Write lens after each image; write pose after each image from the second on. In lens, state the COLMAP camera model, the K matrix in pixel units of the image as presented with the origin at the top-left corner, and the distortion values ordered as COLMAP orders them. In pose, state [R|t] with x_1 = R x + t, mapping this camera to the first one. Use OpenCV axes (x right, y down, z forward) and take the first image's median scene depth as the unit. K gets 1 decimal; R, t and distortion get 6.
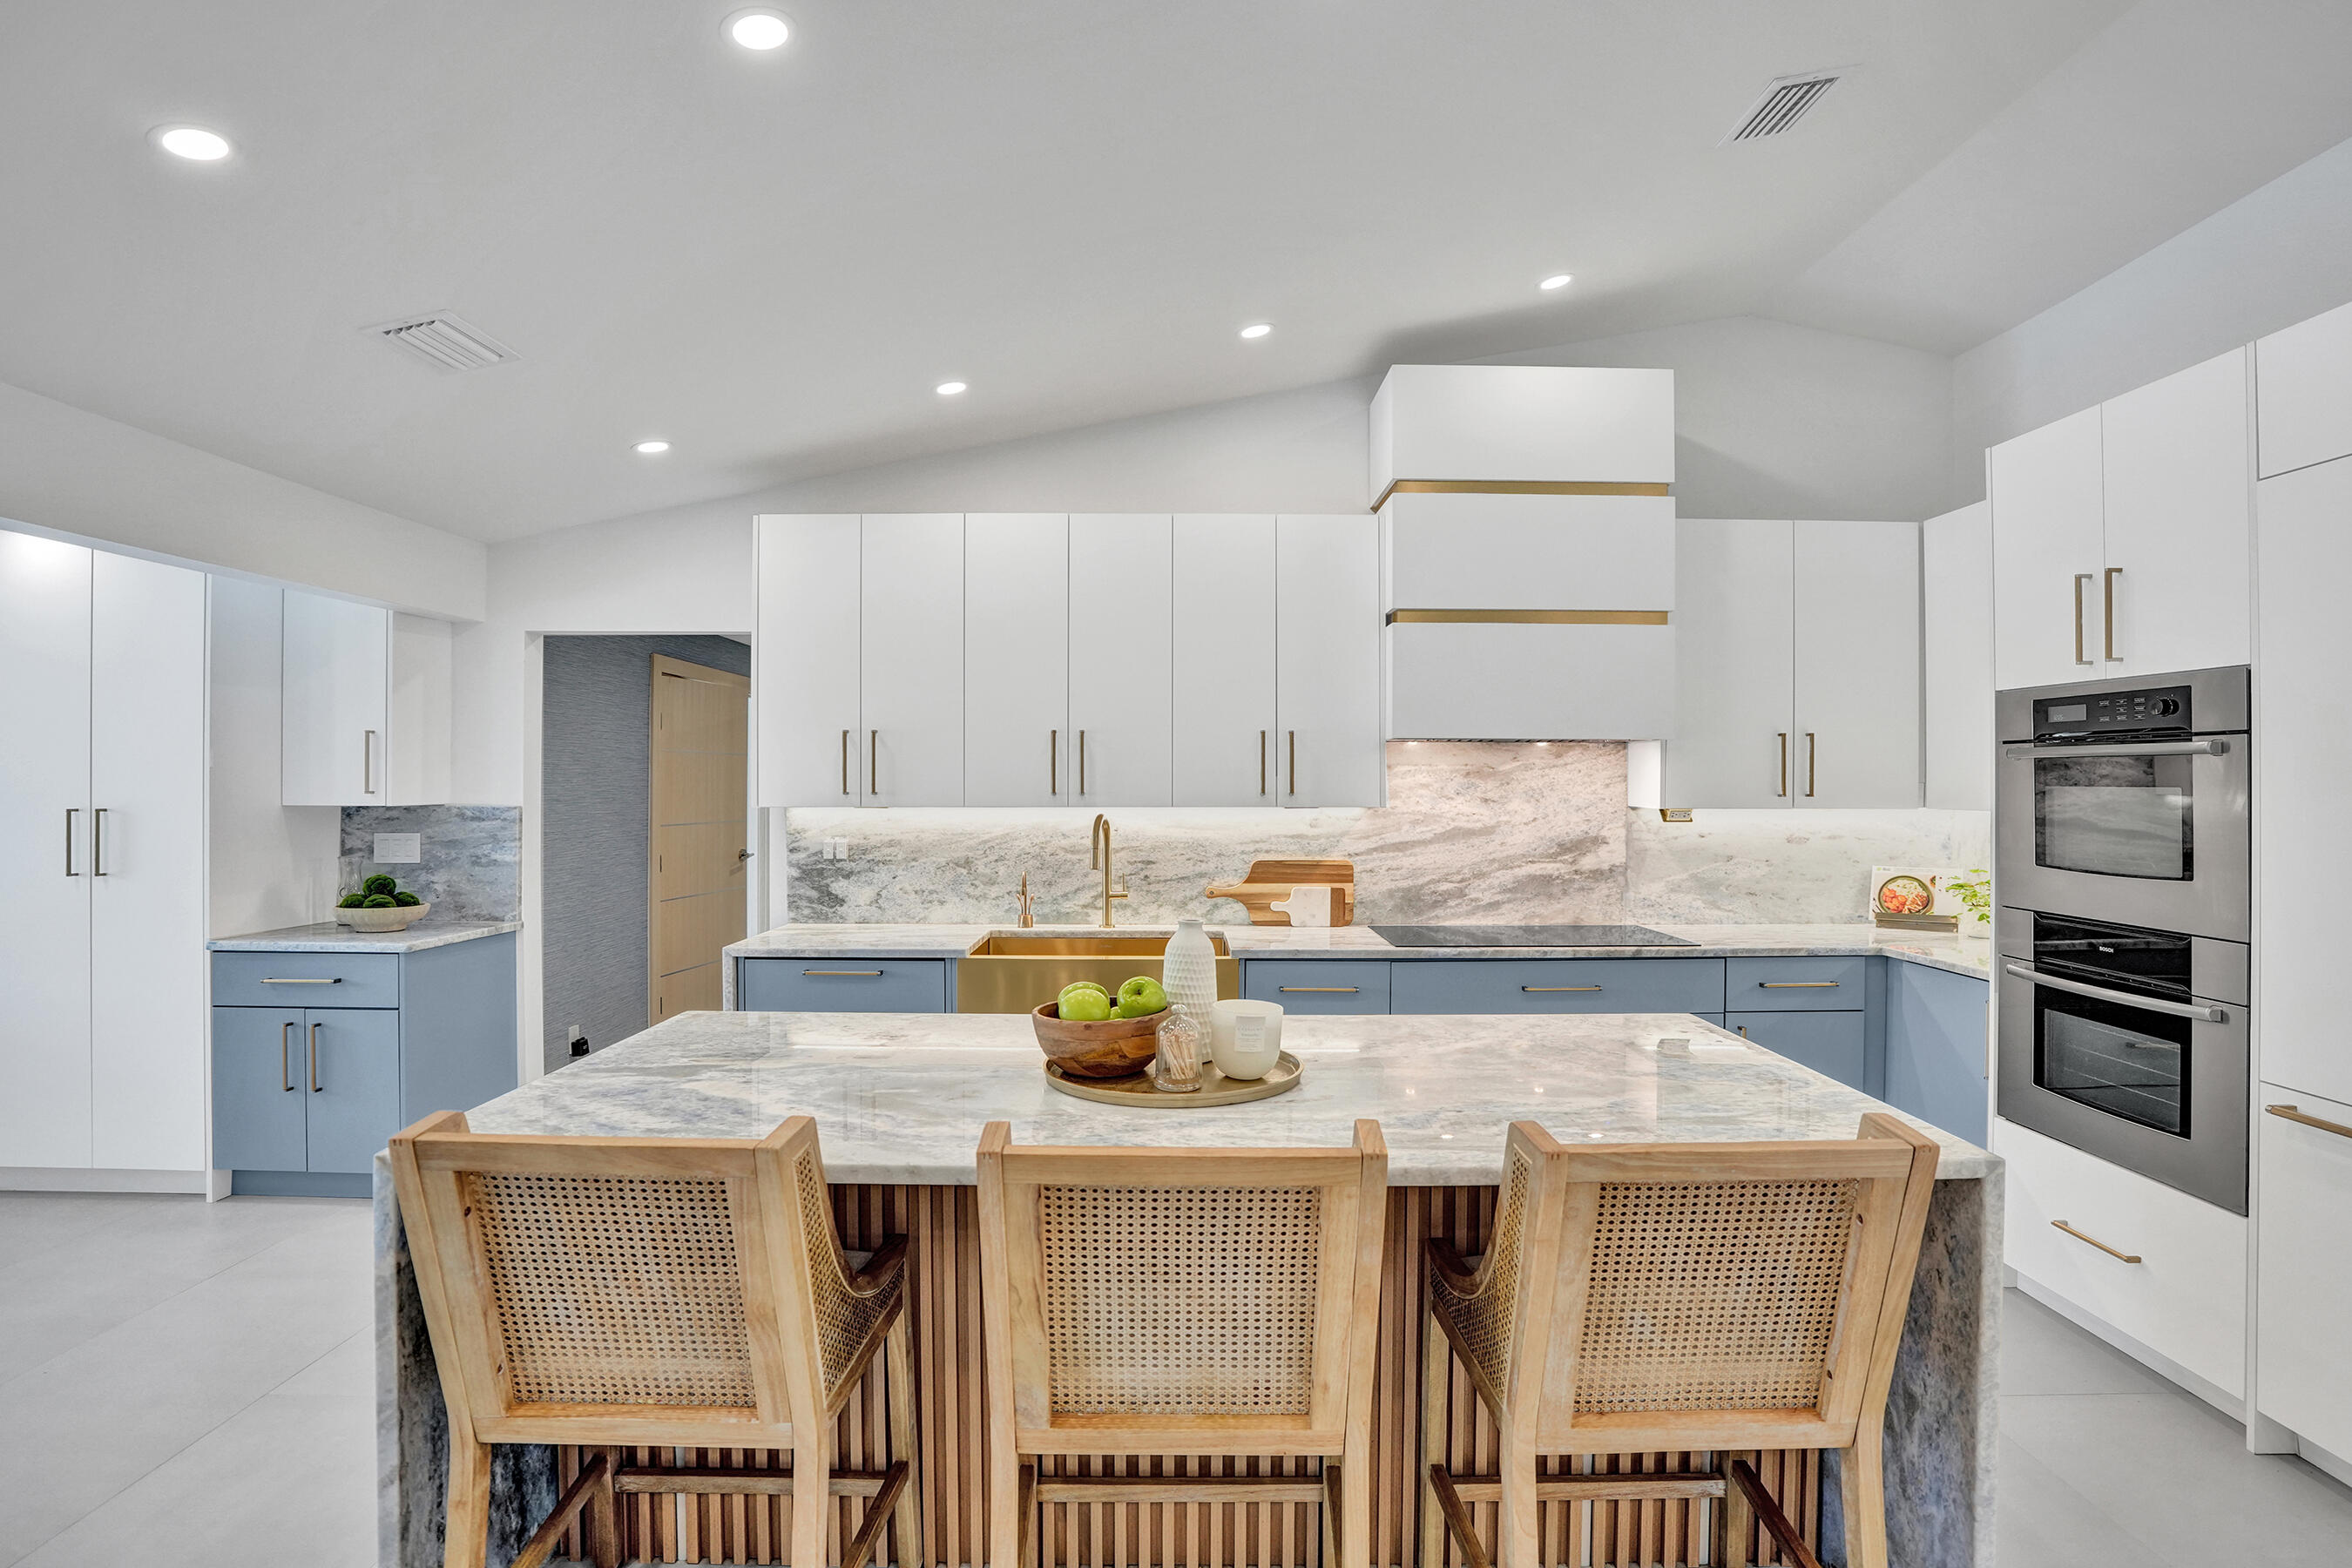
lens RADIAL K [[1294.1, 0, 1175.9], [0, 1294.1, 779.5], [0, 0, 1]] dist [-0.038117, 0.015674]
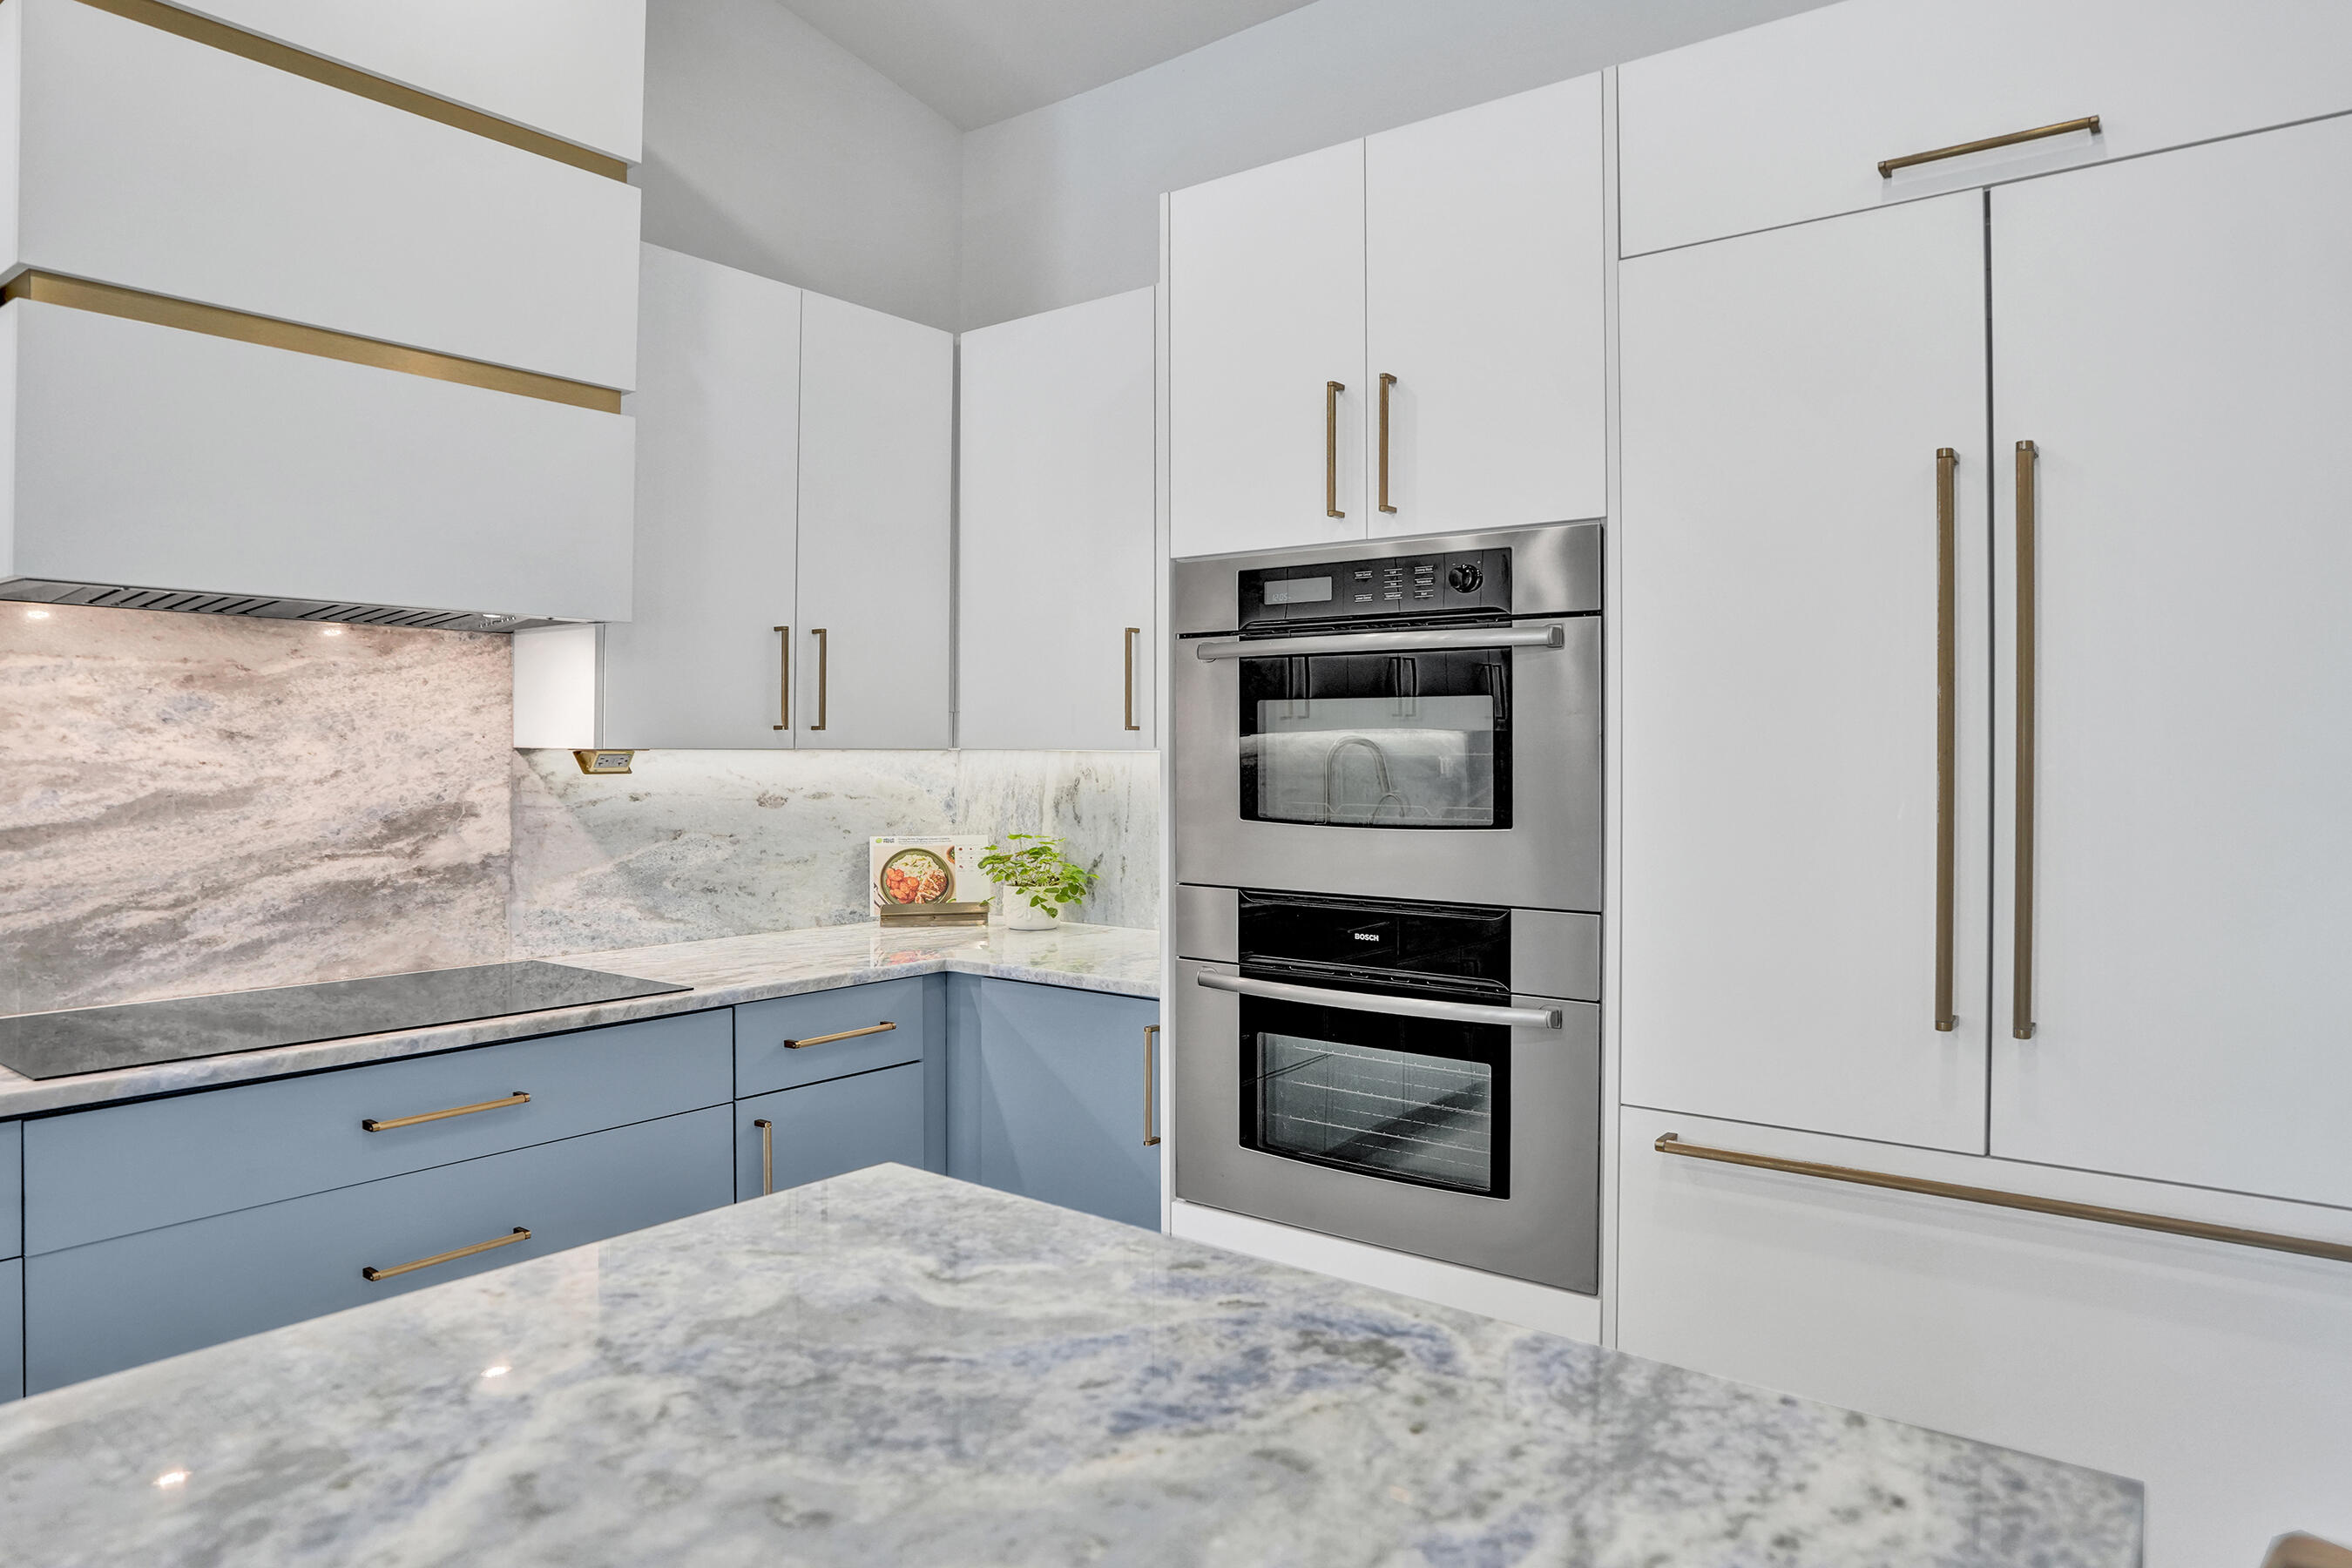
lens RADIAL K [[1473.7, 0, 1170.0], [0, 1473.7, 753.8], [0, 0, 1]] dist [-0.042314, 0.006594]
pose [[0.617752, 0.000491, 0.786373, 0.031592], [-0.000624, 1.000000, -0.000135, 0.024553], [-0.786373, -0.000407, 0.617752, 0.409898]]
